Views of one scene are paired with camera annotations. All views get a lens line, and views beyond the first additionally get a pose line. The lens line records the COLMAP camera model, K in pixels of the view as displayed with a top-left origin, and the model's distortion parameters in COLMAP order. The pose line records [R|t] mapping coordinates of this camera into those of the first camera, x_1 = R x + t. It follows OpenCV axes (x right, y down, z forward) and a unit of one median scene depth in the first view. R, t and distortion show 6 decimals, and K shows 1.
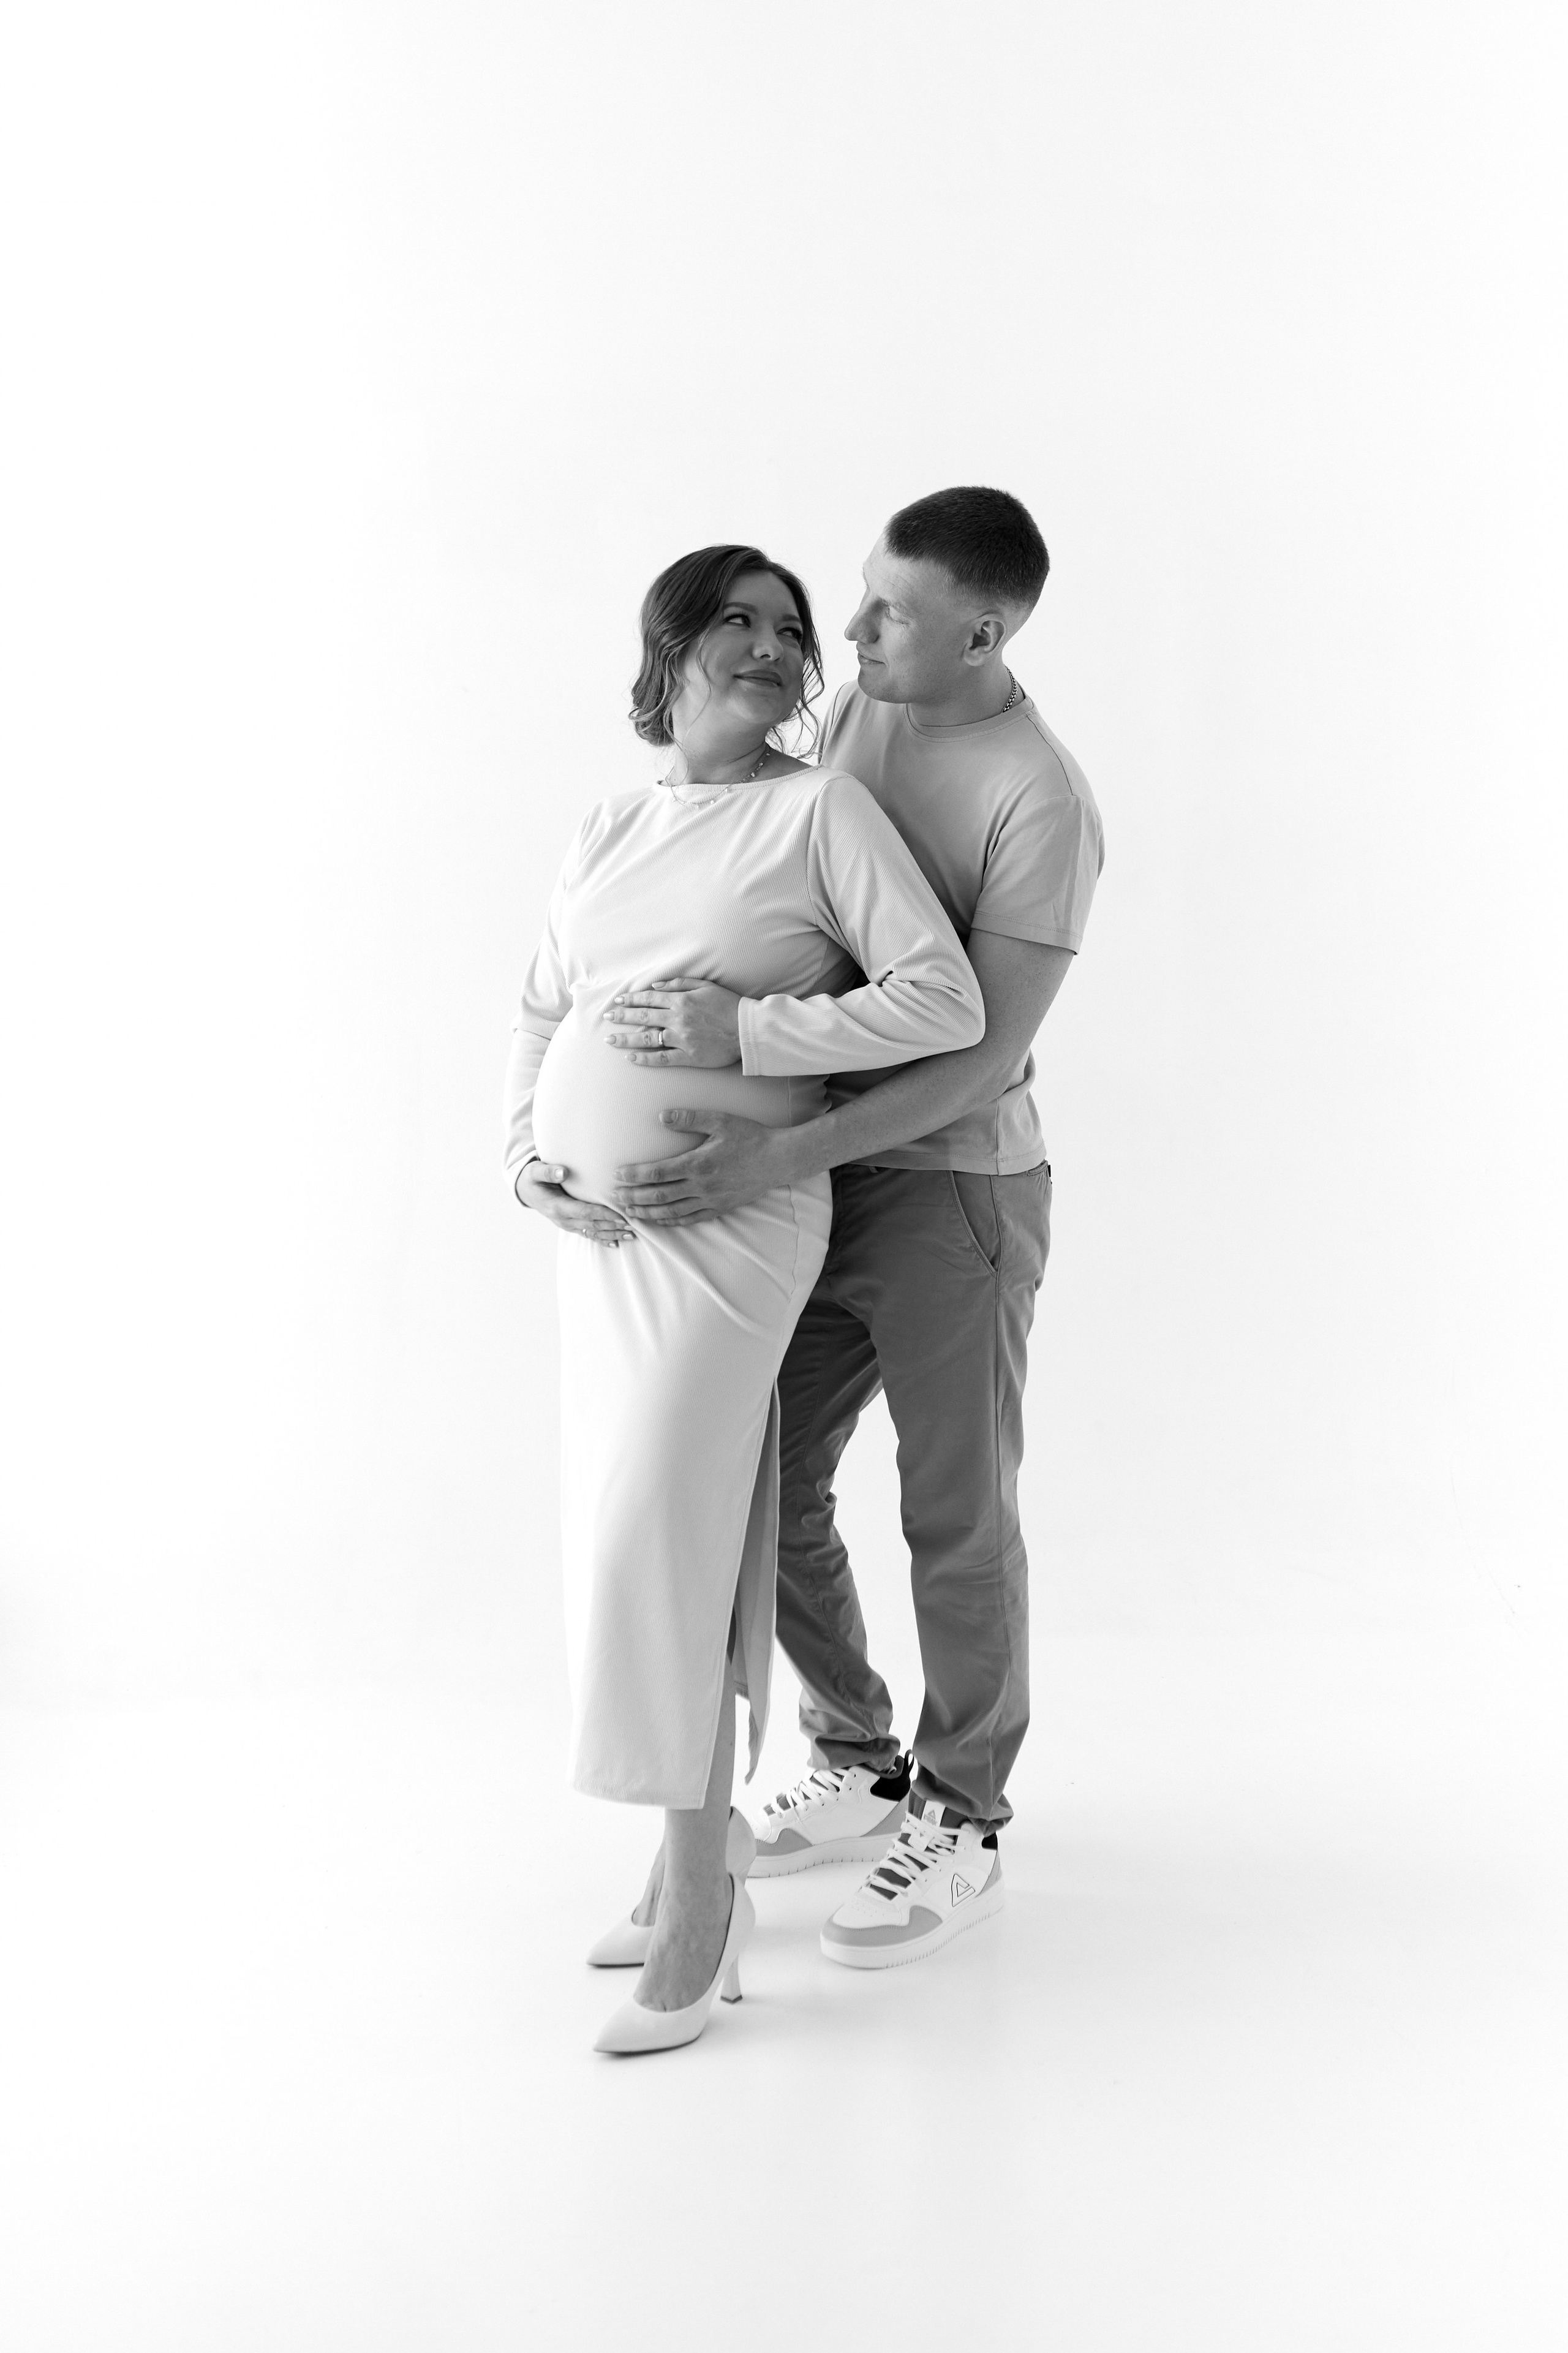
lens RADIAL K [[4081.3, 0, 784.0], [0, 4081.3, 1176.5], [0, 0, 1]] dist [-0.010088, -0.003127]
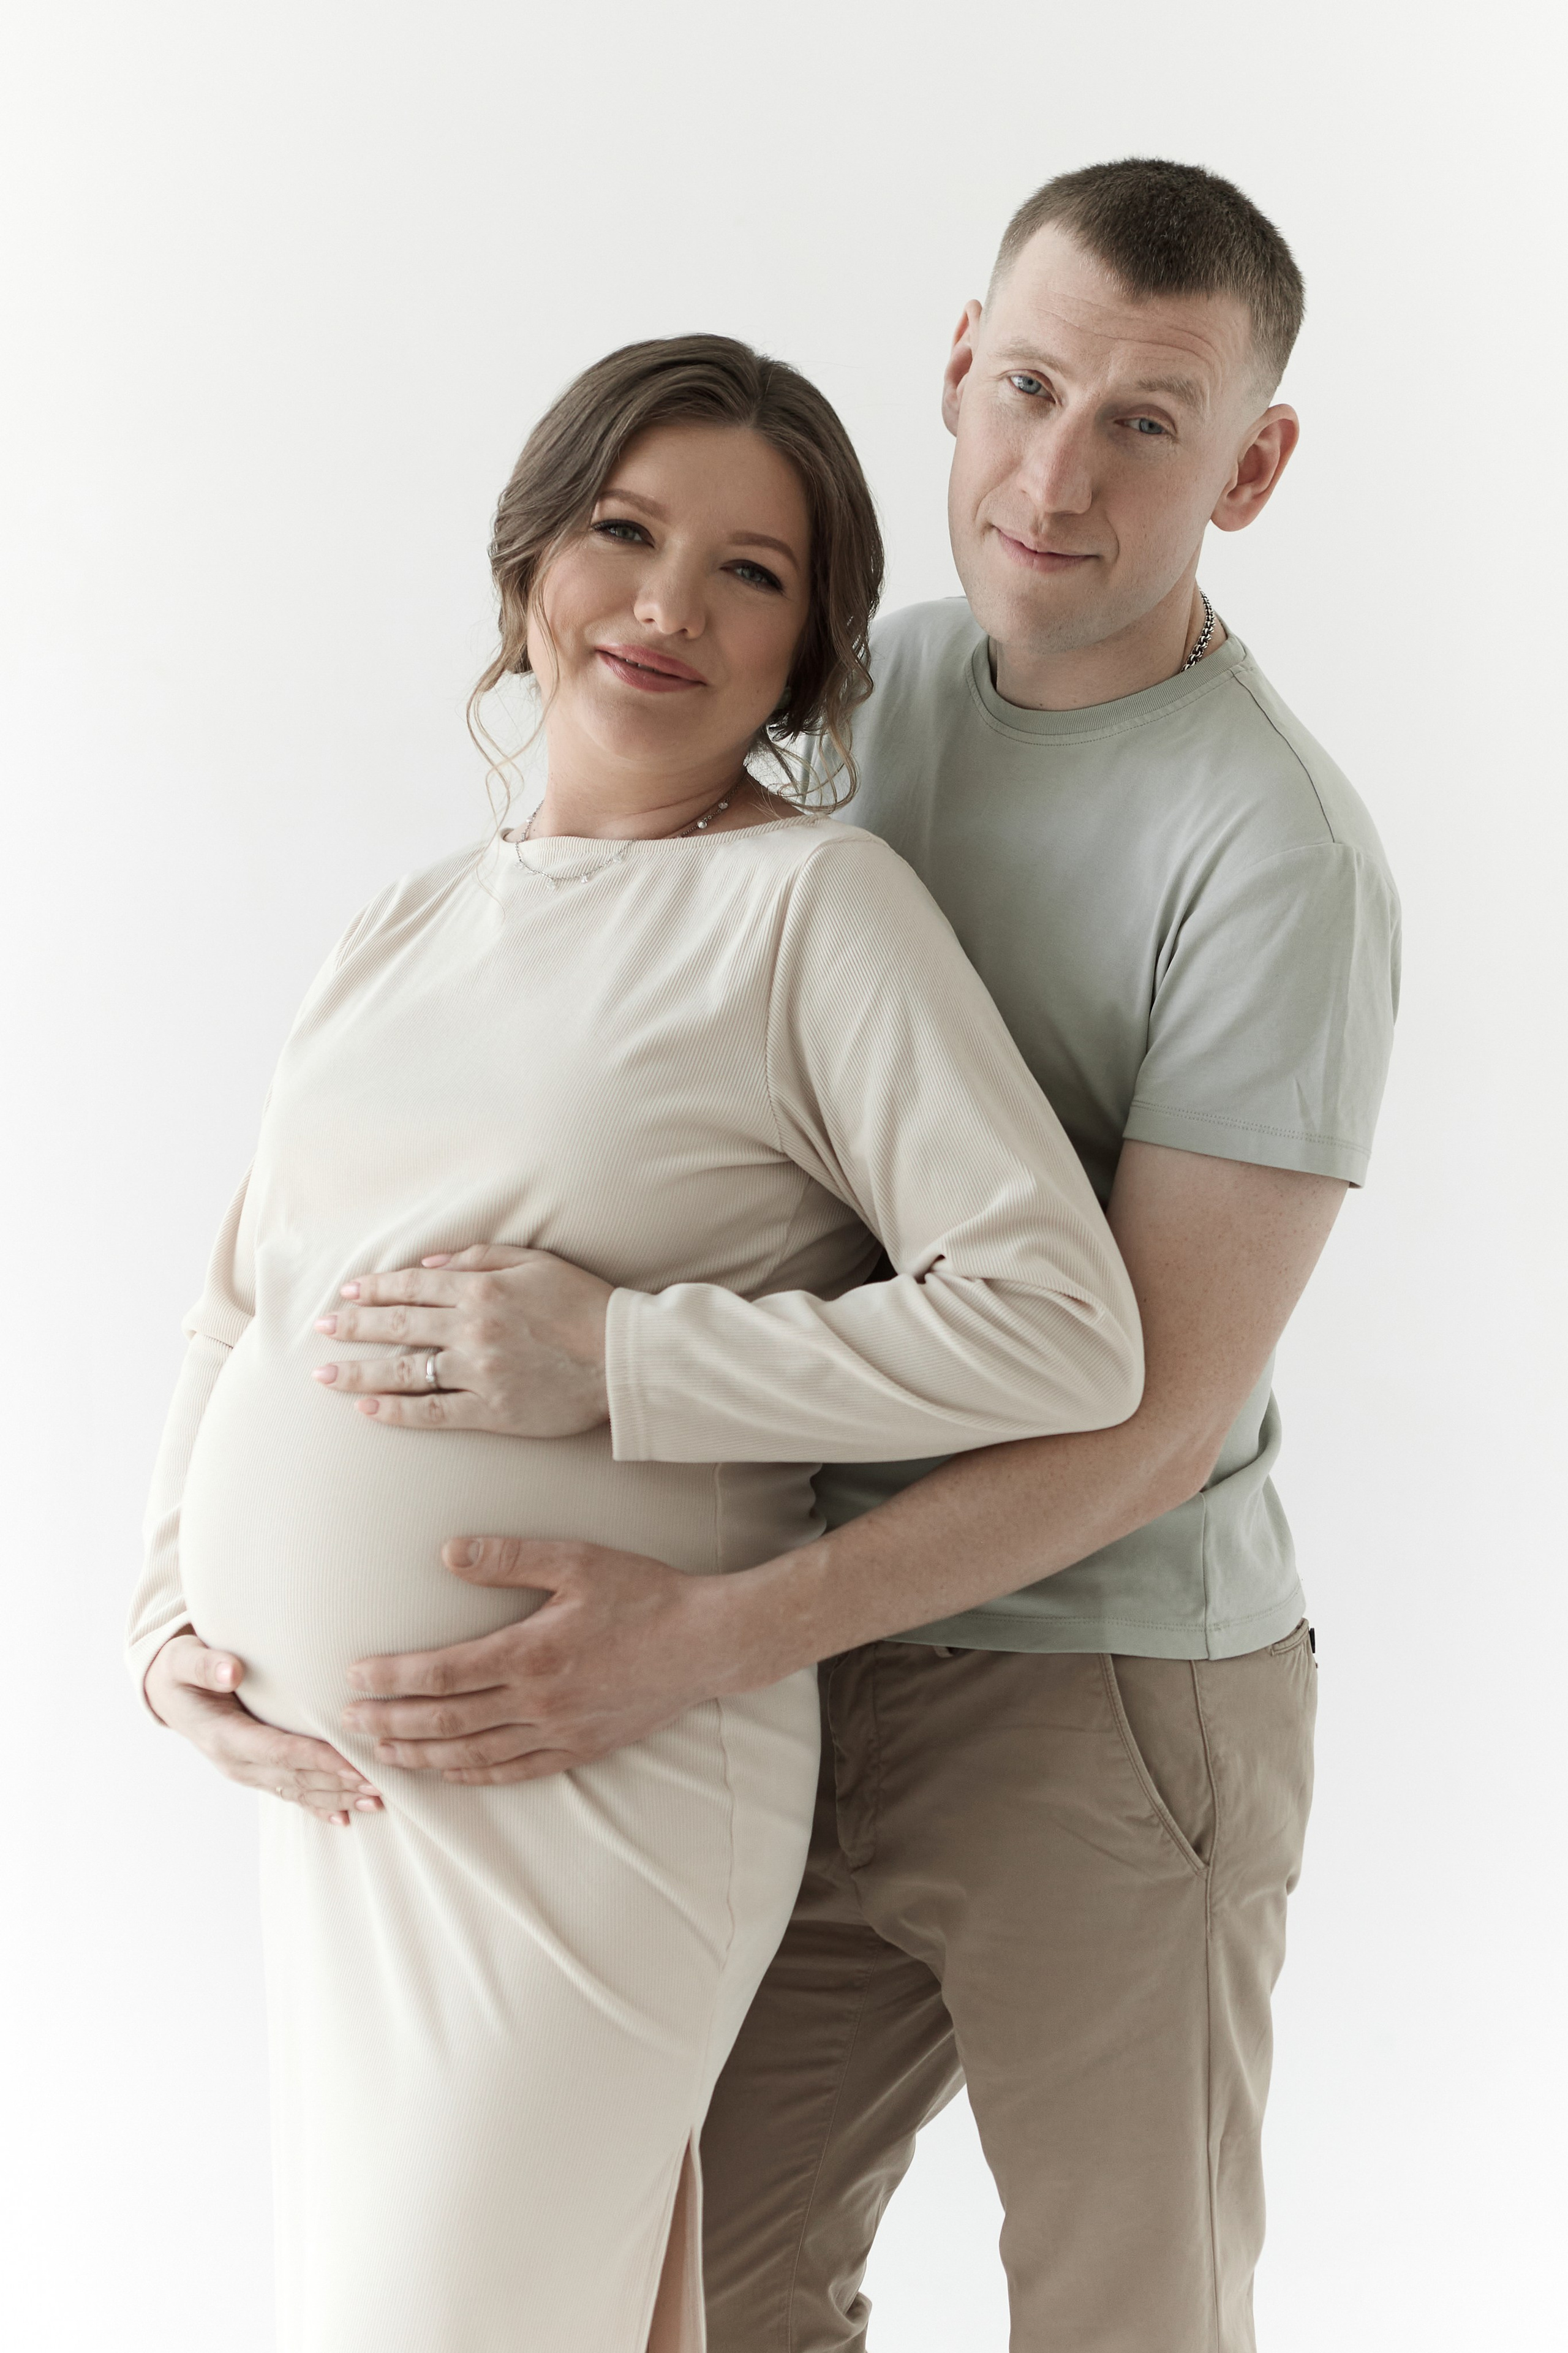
lens RADIAL K [[3138.9, 0, 640.7], [0, 3138.9, 1177.7], [0, 0, 1]] dist [0.015445, 0.038061]
pose [[0.994390, 0.001209, -0.105764, 0.030150], [-0.019804, 0.984379, -0.174947, 0.006138], [0.103901, 0.176060, 0.978881, 0.640542]]
